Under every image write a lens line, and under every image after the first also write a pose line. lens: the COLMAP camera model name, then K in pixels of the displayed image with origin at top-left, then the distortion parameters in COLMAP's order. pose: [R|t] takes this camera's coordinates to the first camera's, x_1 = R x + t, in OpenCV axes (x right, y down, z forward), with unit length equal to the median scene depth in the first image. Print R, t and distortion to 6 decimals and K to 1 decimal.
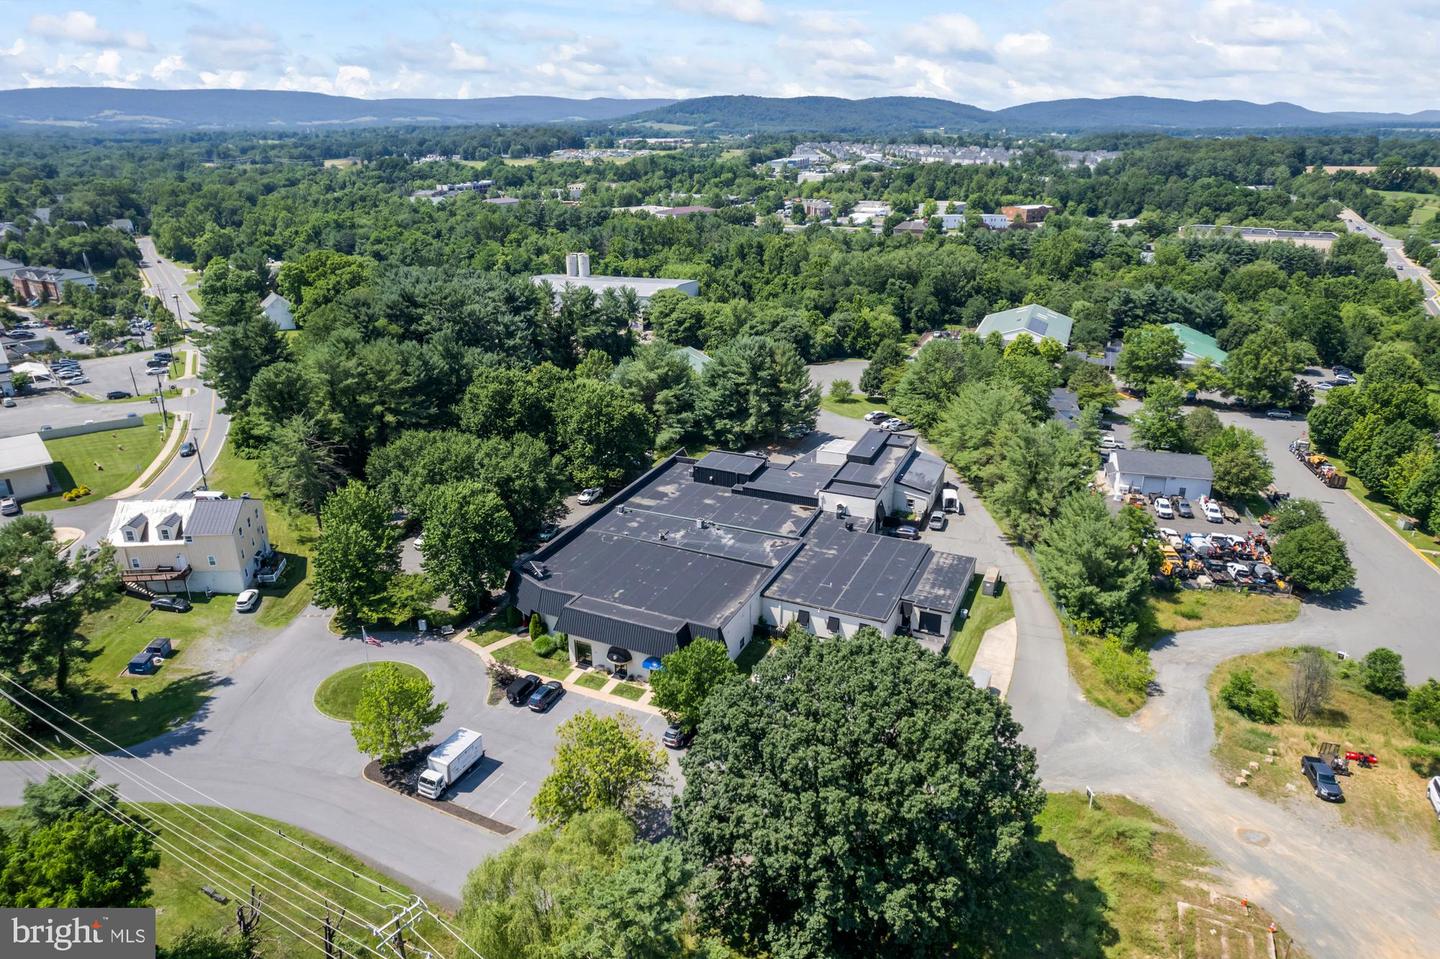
lens RADIAL K [[922.5, 0, 720.0], [0, 922.5, 479.5], [0, 0, 1]] dist [-0.041445, -0.000393]
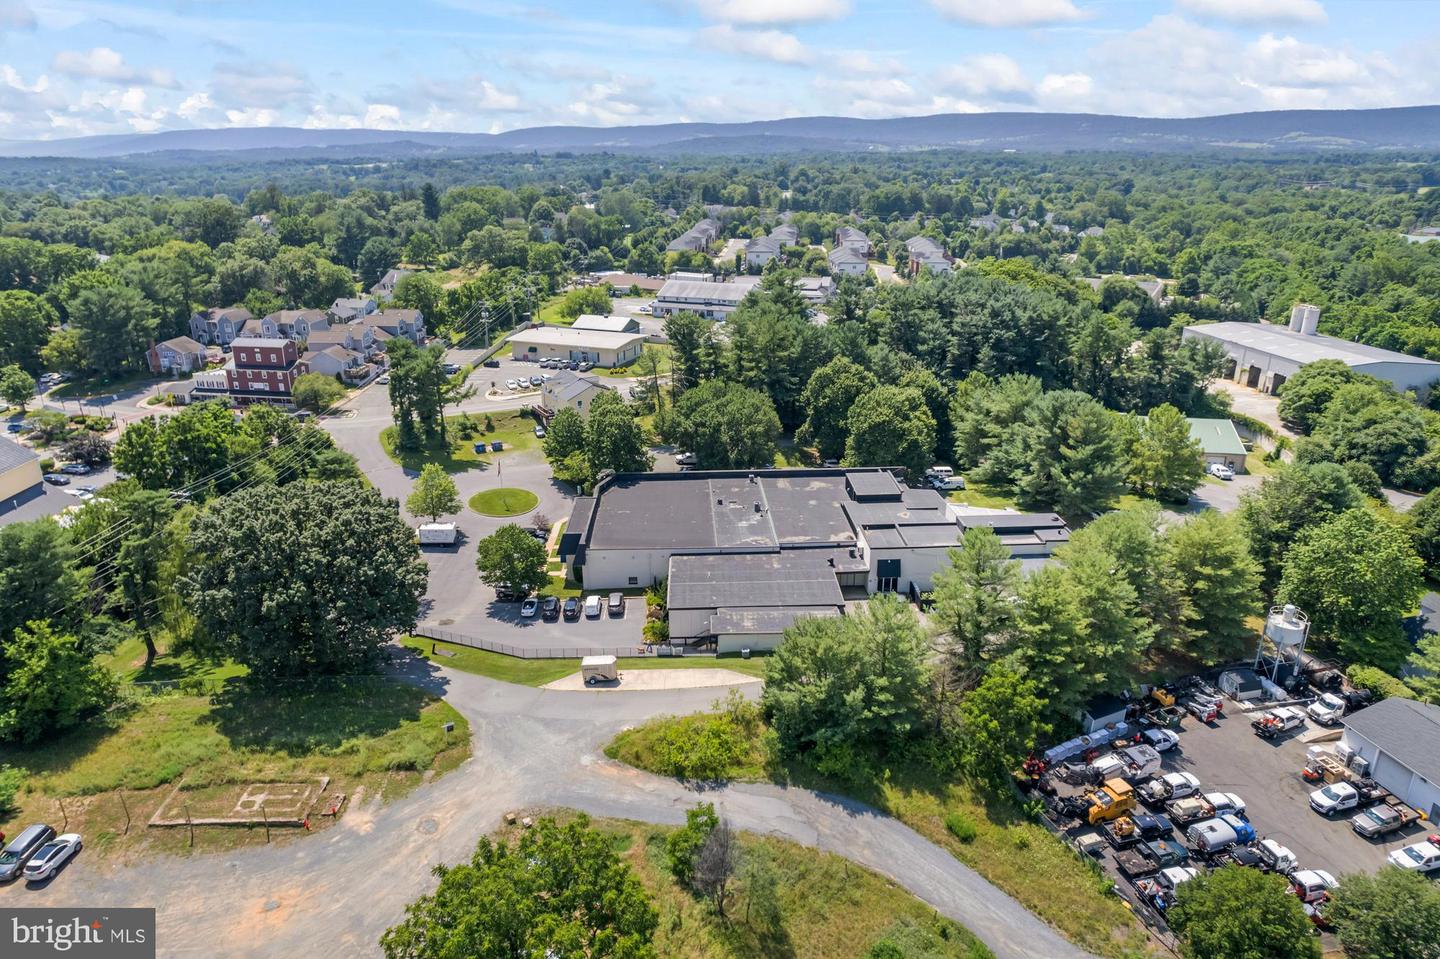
lens RADIAL K [[933.3, 0, 720.0], [0, 933.3, 479.5], [0, 0, 1]] dist [-0.067644, 0.058618]
pose [[0.439089, 0.306037, -0.844714, 0.809439], [-0.326742, 0.930212, 0.167169, -0.139805], [0.836923, 0.202601, 0.508441, 0.354033]]
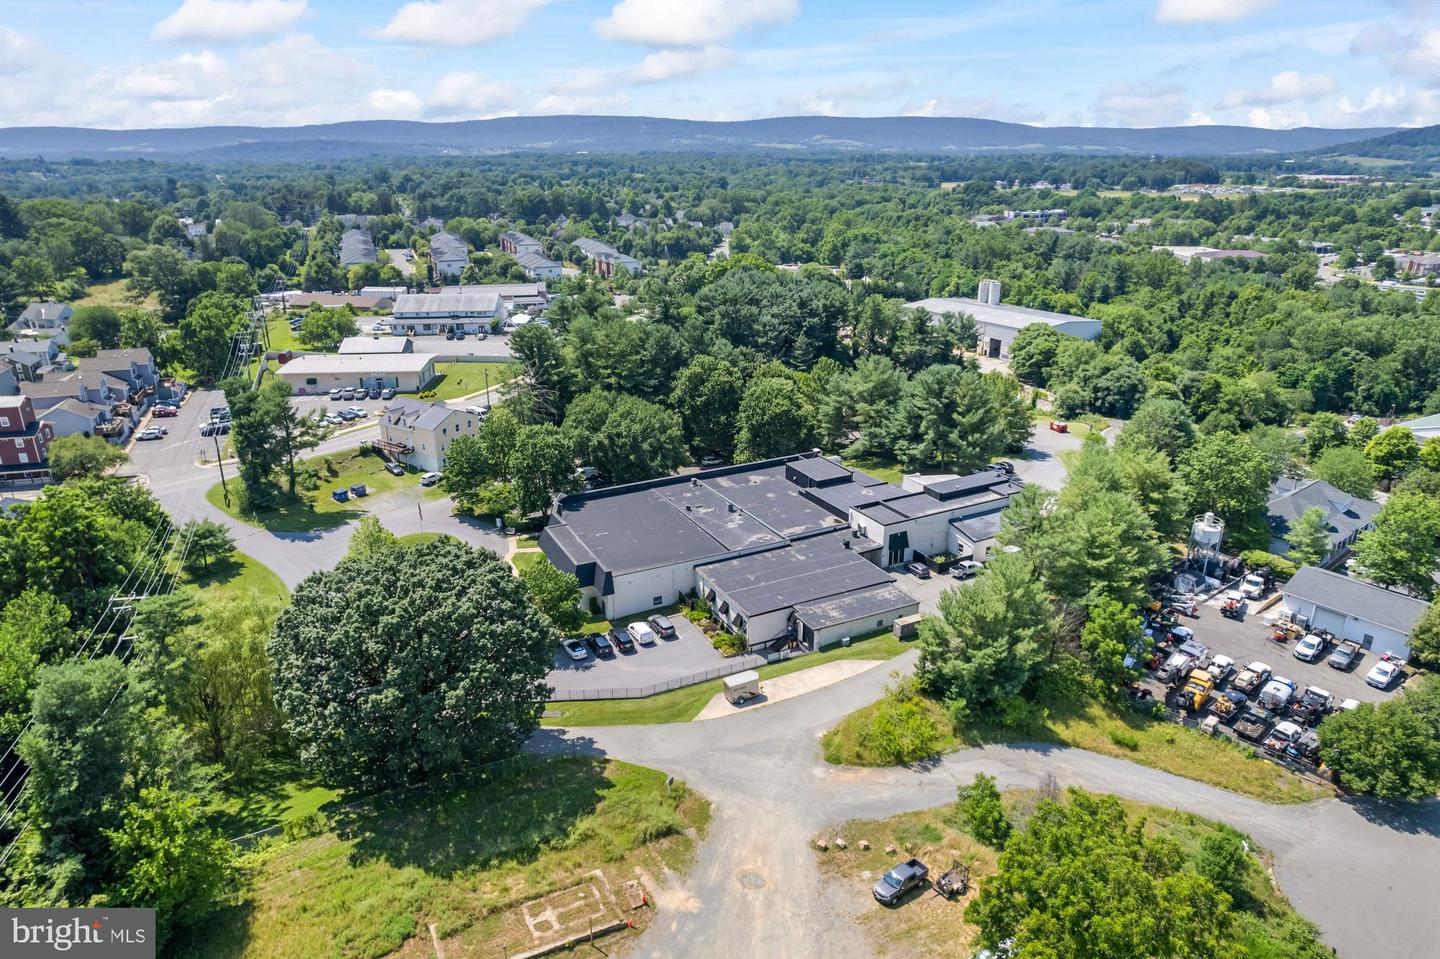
lens RADIAL K [[933.3, 0, 720.0], [0, 933.3, 479.5], [0, 0, 1]] dist [-0.067644, 0.058618]
pose [[0.782195, 0.213290, -0.585387, 0.561112], [-0.231011, 0.971890, 0.045438, -0.029031], [0.578623, 0.099689, 0.809480, 0.076398]]
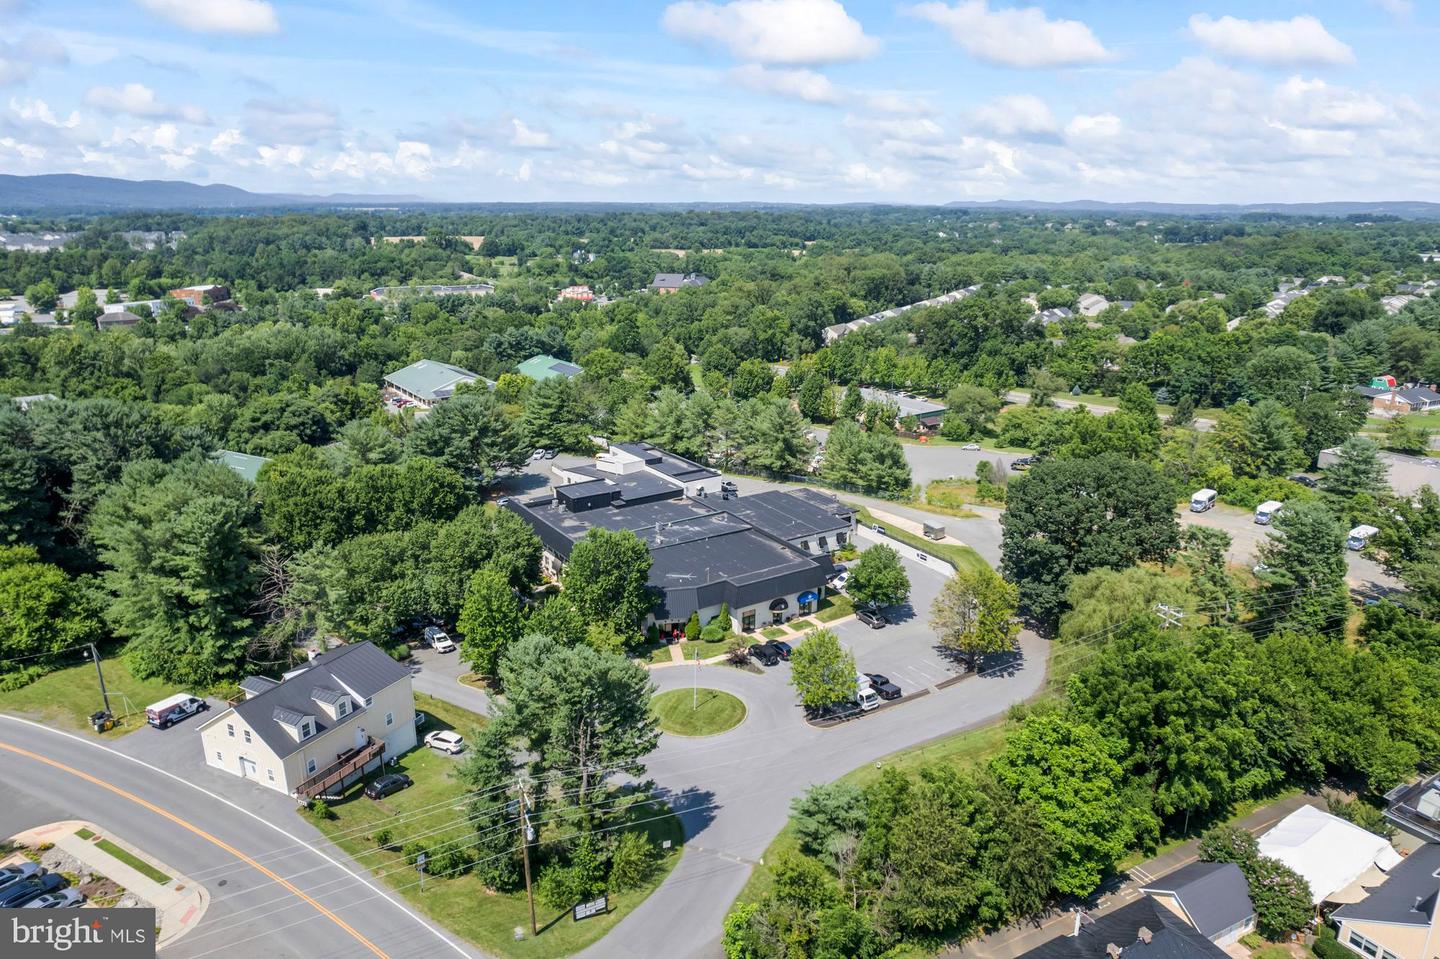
lens RADIAL K [[933.3, 0, 720.0], [0, 933.3, 479.5], [0, 0, 1]] dist [-0.067644, 0.058618]
pose [[0.536797, -0.239020, 0.809147, -0.842894], [0.303940, 0.949425, 0.078821, -0.072097], [-0.787064, 0.203621, 0.582296, 0.211528]]
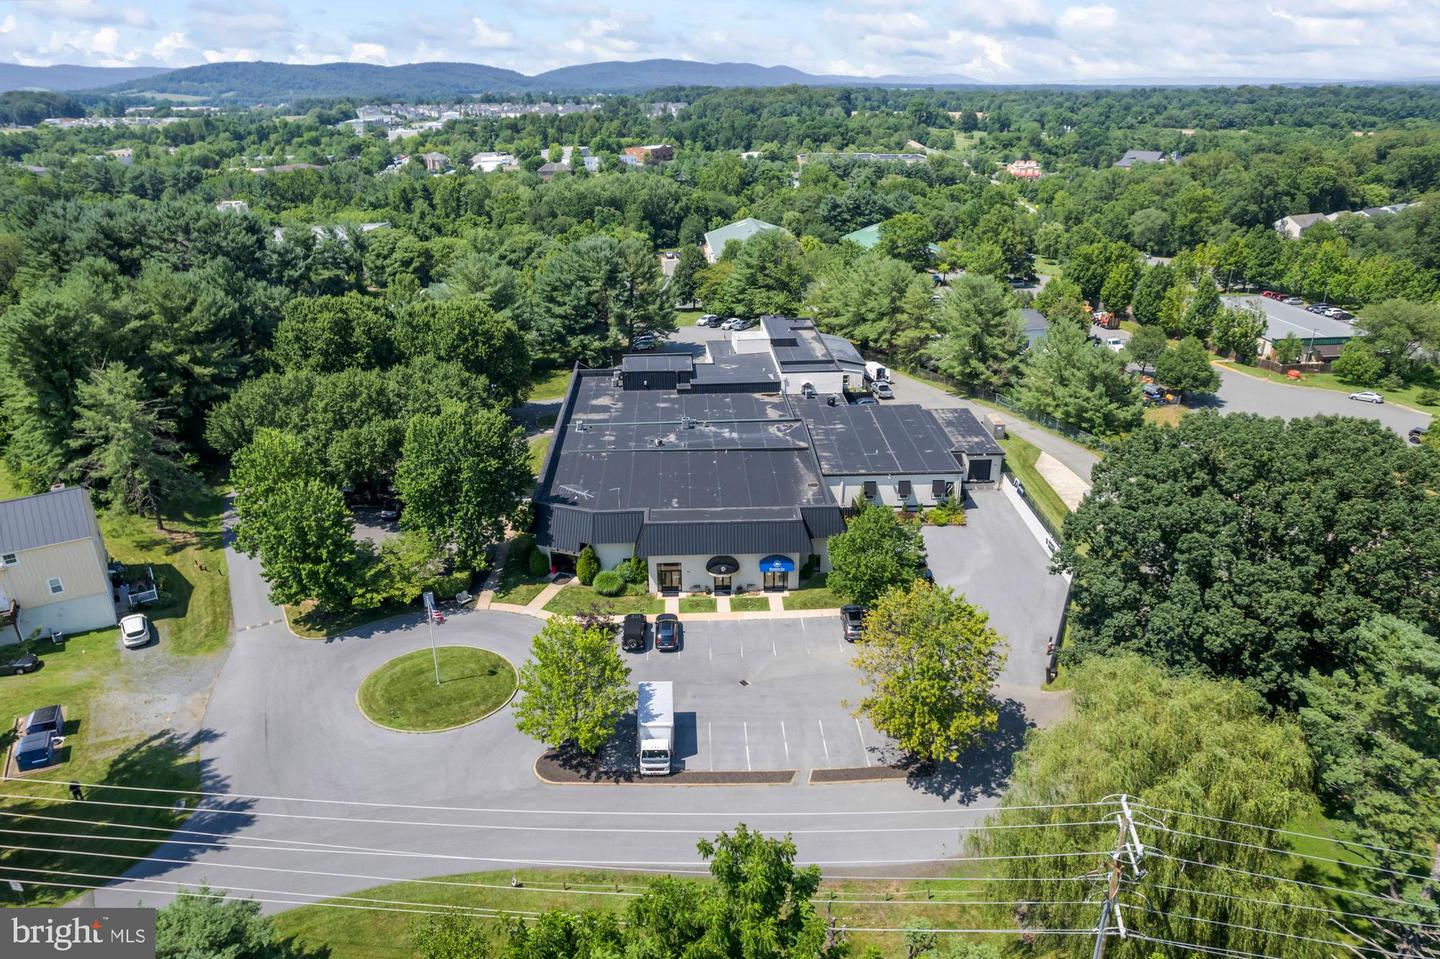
lens RADIAL K [[933.3, 0, 720.0], [0, 933.3, 479.5], [0, 0, 1]] dist [-0.067644, 0.058618]
pose [[0.895685, -0.180895, 0.406232, -0.322607], [0.169614, 0.983434, 0.063948, 0.044541], [-0.411070, 0.011626, 0.911530, 0.176049]]
